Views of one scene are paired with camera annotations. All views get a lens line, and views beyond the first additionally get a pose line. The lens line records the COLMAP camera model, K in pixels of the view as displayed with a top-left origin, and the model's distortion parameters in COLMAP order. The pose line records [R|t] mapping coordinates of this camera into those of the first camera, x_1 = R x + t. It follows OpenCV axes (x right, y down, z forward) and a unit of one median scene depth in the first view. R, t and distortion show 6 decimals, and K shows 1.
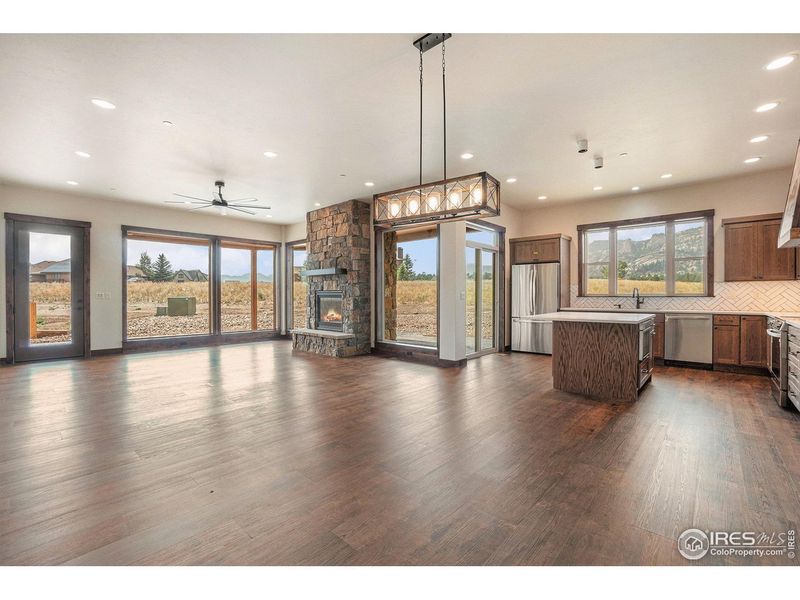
lens RADIAL K [[350.2, 0, 391.1], [0, 350.2, 296.4], [0, 0, 1]] dist [-0.034430, 0.000806]
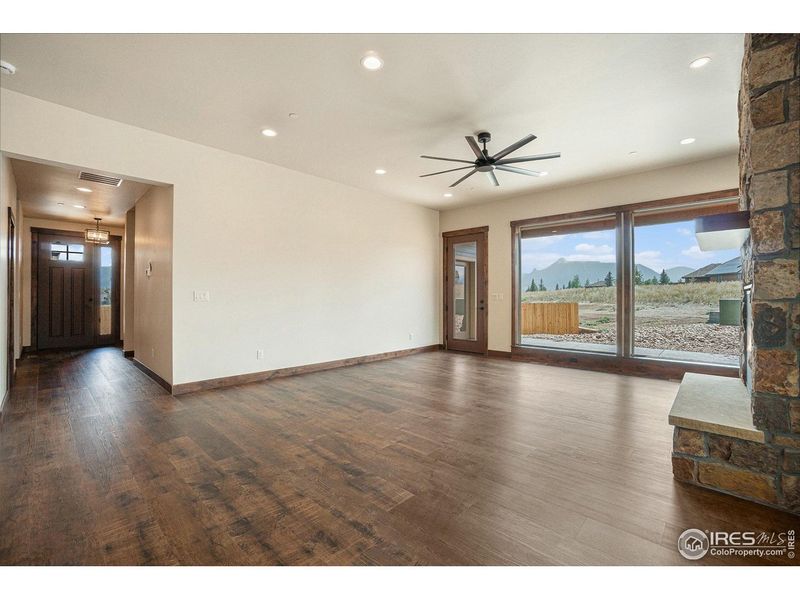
lens RADIAL K [[347.4, 0, 400.8], [0, 347.4, 295.8], [0, 0, 1]] dist [-0.047295, 0.000162]
pose [[-0.002981, -0.002528, -0.999992, 0.157950], [-0.005554, 0.999981, -0.002511, -0.001014], [0.999980, 0.005546, -0.002995, 0.680625]]
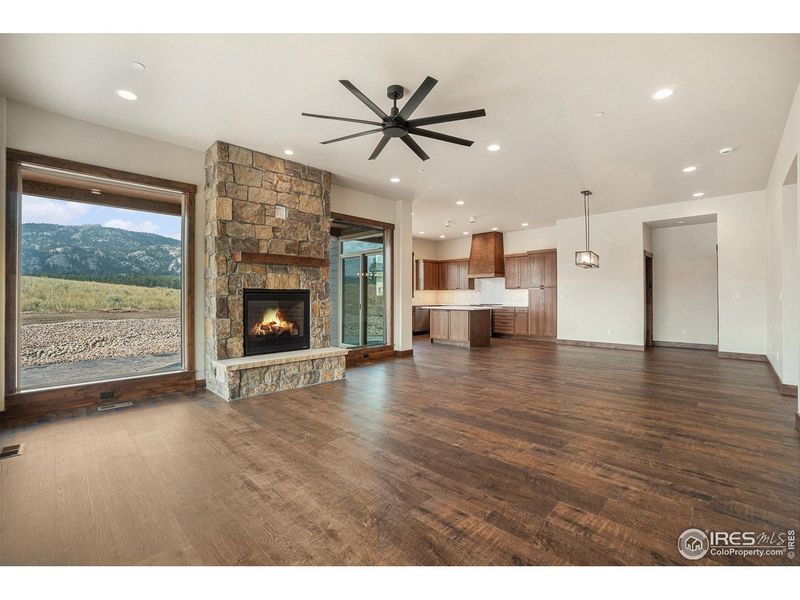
lens RADIAL K [[350.2, 0, 391.1], [0, 350.2, 296.4], [0, 0, 1]] dist [-0.034430, 0.000806]
pose [[0.046874, 0.000826, 0.998900, -0.839342], [0.005123, 0.999986, -0.001067, -0.001742], [-0.998888, 0.005168, 0.046869, 0.799551]]
